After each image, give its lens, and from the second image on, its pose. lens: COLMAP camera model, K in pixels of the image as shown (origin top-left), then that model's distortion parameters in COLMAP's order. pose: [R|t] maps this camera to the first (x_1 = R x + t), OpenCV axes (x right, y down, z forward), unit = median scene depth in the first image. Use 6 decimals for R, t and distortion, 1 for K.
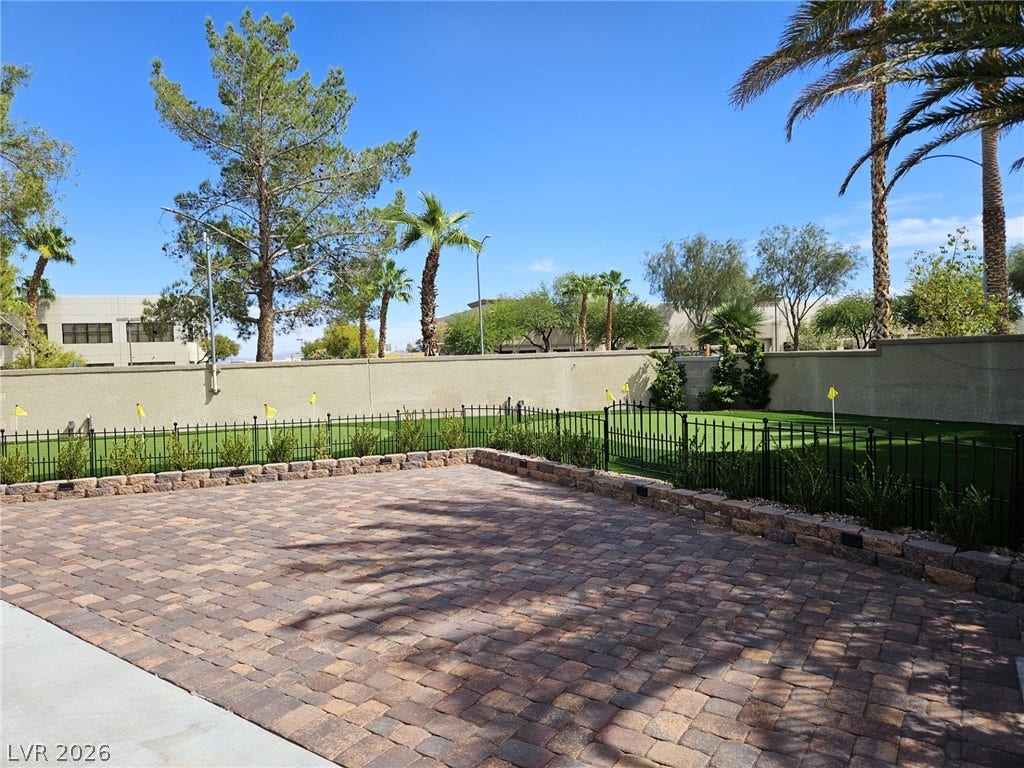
lens RADIAL K [[685.2, 0, 502.4], [0, 685.2, 380.9], [0, 0, 1]] dist [0.070010, -0.054434]
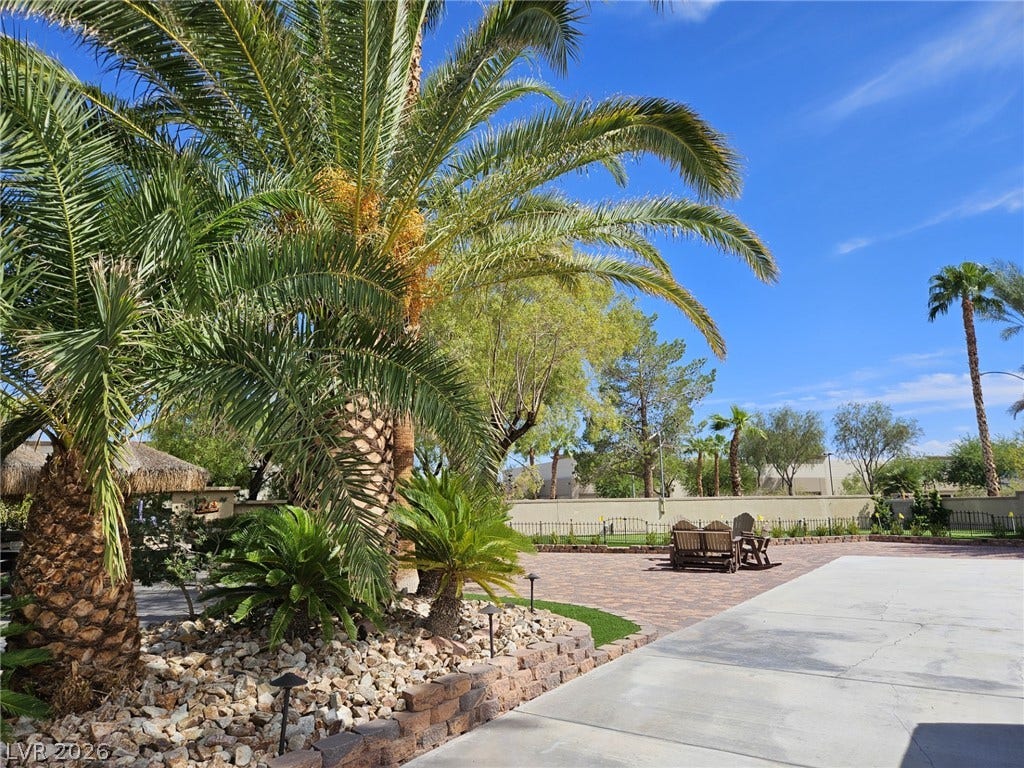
lens RADIAL K [[685.2, 0, 513.1], [0, 685.2, 390.1], [0, 0, 1]] dist [0.070010, -0.054434]
pose [[0.999900, 0.012941, 0.005654, -0.538128], [-0.011526, 0.979182, -0.202657, 0.047666], [-0.008159, 0.202572, 0.979233, -0.592030]]
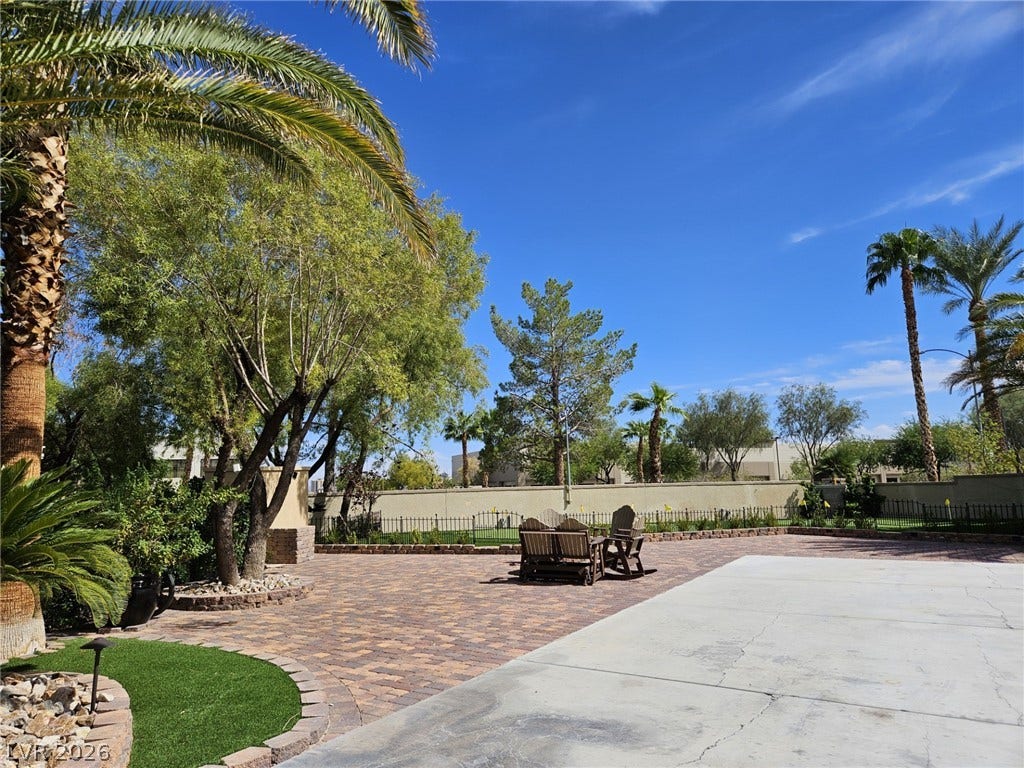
lens RADIAL K [[685.2, 0, 503.1], [0, 685.2, 387.7], [0, 0, 1]] dist [0.070010, -0.054434]
pose [[0.998858, 0.011324, 0.046410, -0.418853], [-0.002455, 0.982381, -0.186875, 0.034876], [-0.047709, 0.186548, 0.981287, -0.446464]]
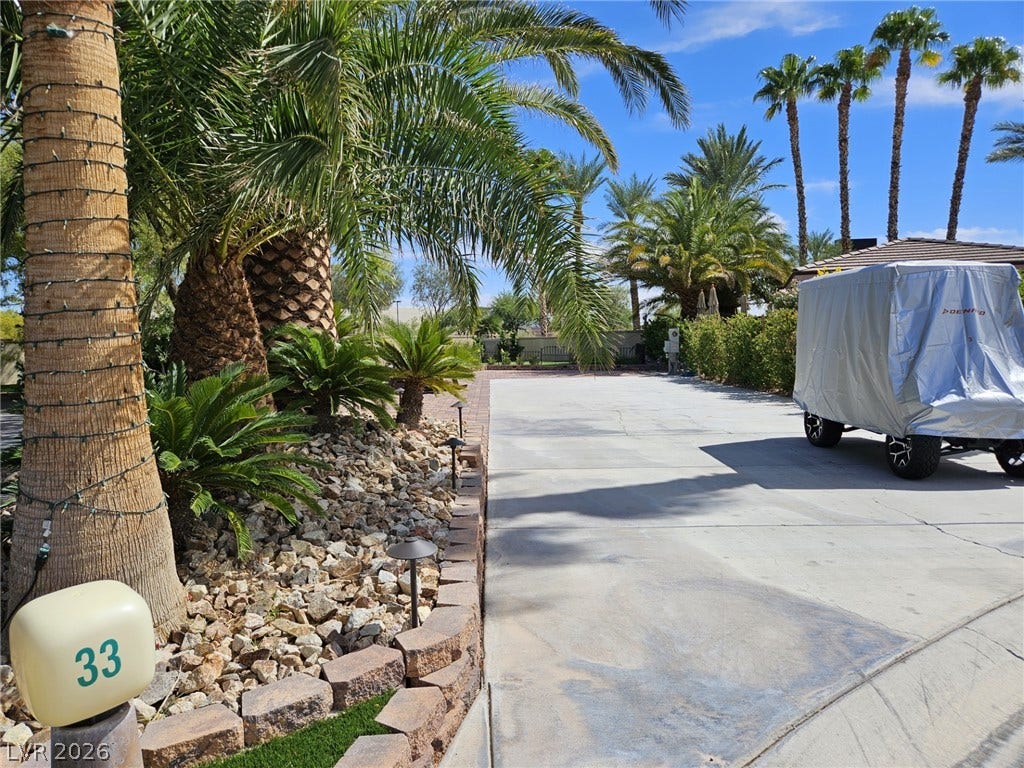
lens RADIAL K [[685.2, 0, 513.7], [0, 685.2, 379.5], [0, 0, 1]] dist [0.070010, -0.054434]
pose [[0.806772, -0.018976, 0.590558, -0.718438], [0.018733, 0.999803, 0.006535, 0.061498], [-0.590566, 0.005791, 0.806969, -0.611445]]
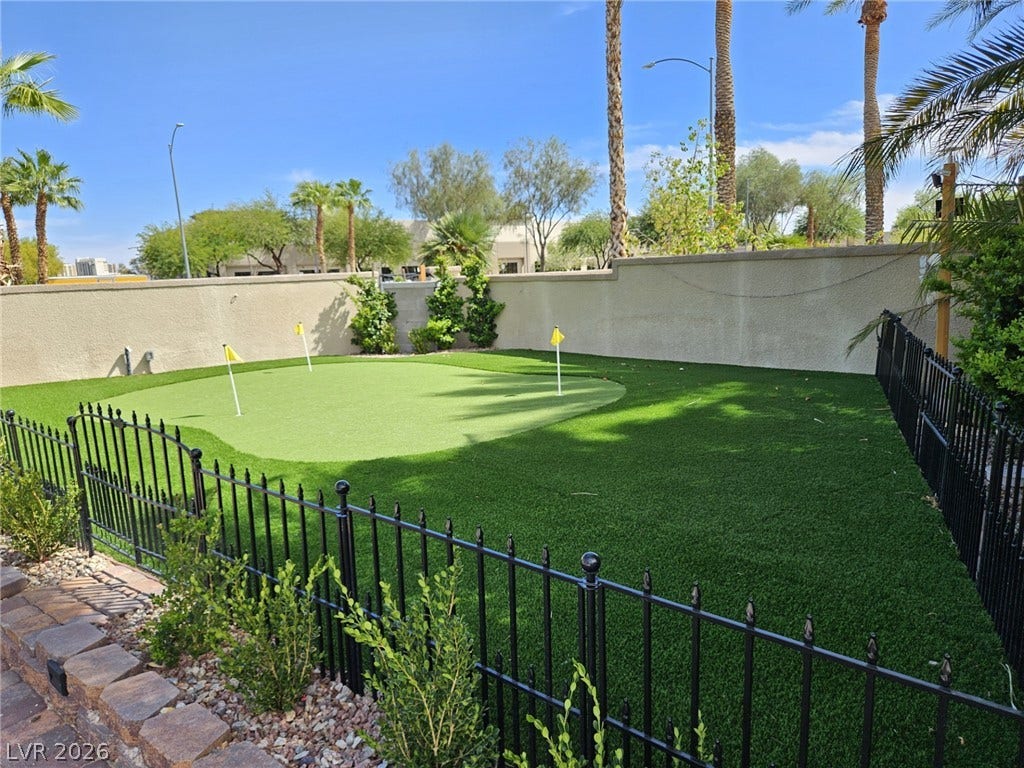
lens RADIAL K [[685.2, 0, 510.7], [0, 685.2, 391.2], [0, 0, 1]] dist [0.070010, -0.054434]
pose [[0.940653, -0.069750, 0.332125, 0.095683], [0.026275, 0.990682, 0.133638, -0.010785], [-0.338352, -0.116980, 0.933720, 0.176218]]
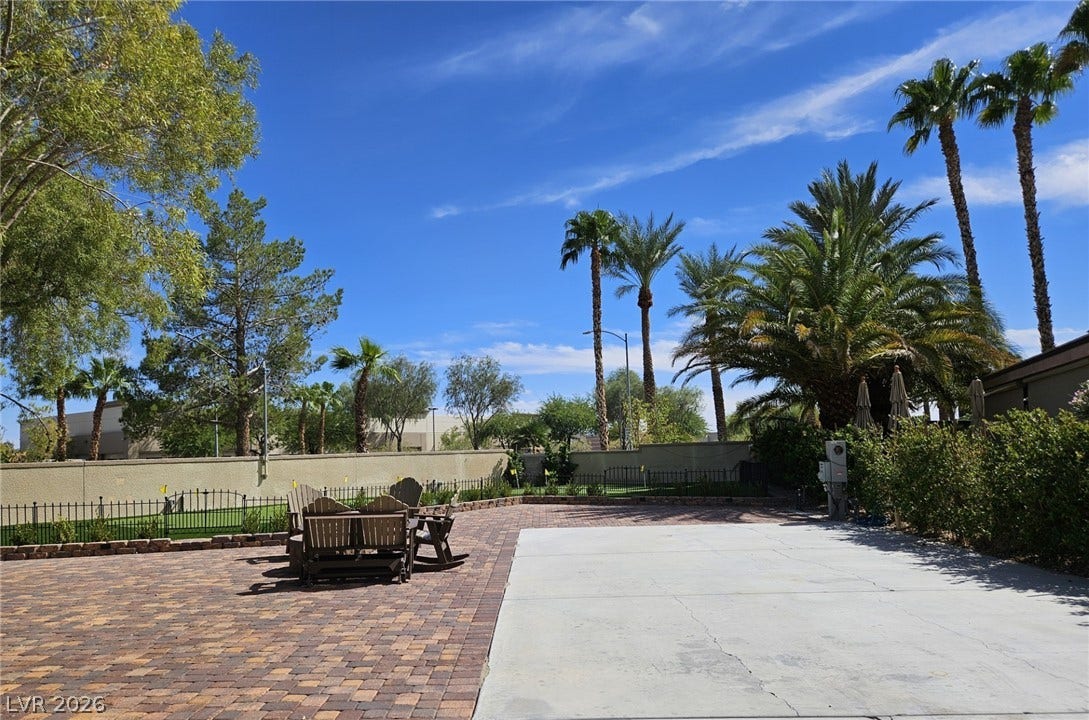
lens RADIAL K [[726.9, 0, 542.7], [0, 726.9, 416.8], [0, 0, 1]] dist [0.051439, -0.010580]
pose [[0.825689, 0.033806, 0.563112, -0.494480], [0.024913, 0.995044, -0.096266, 0.032261], [-0.563576, 0.093515, 0.820754, -0.315076]]
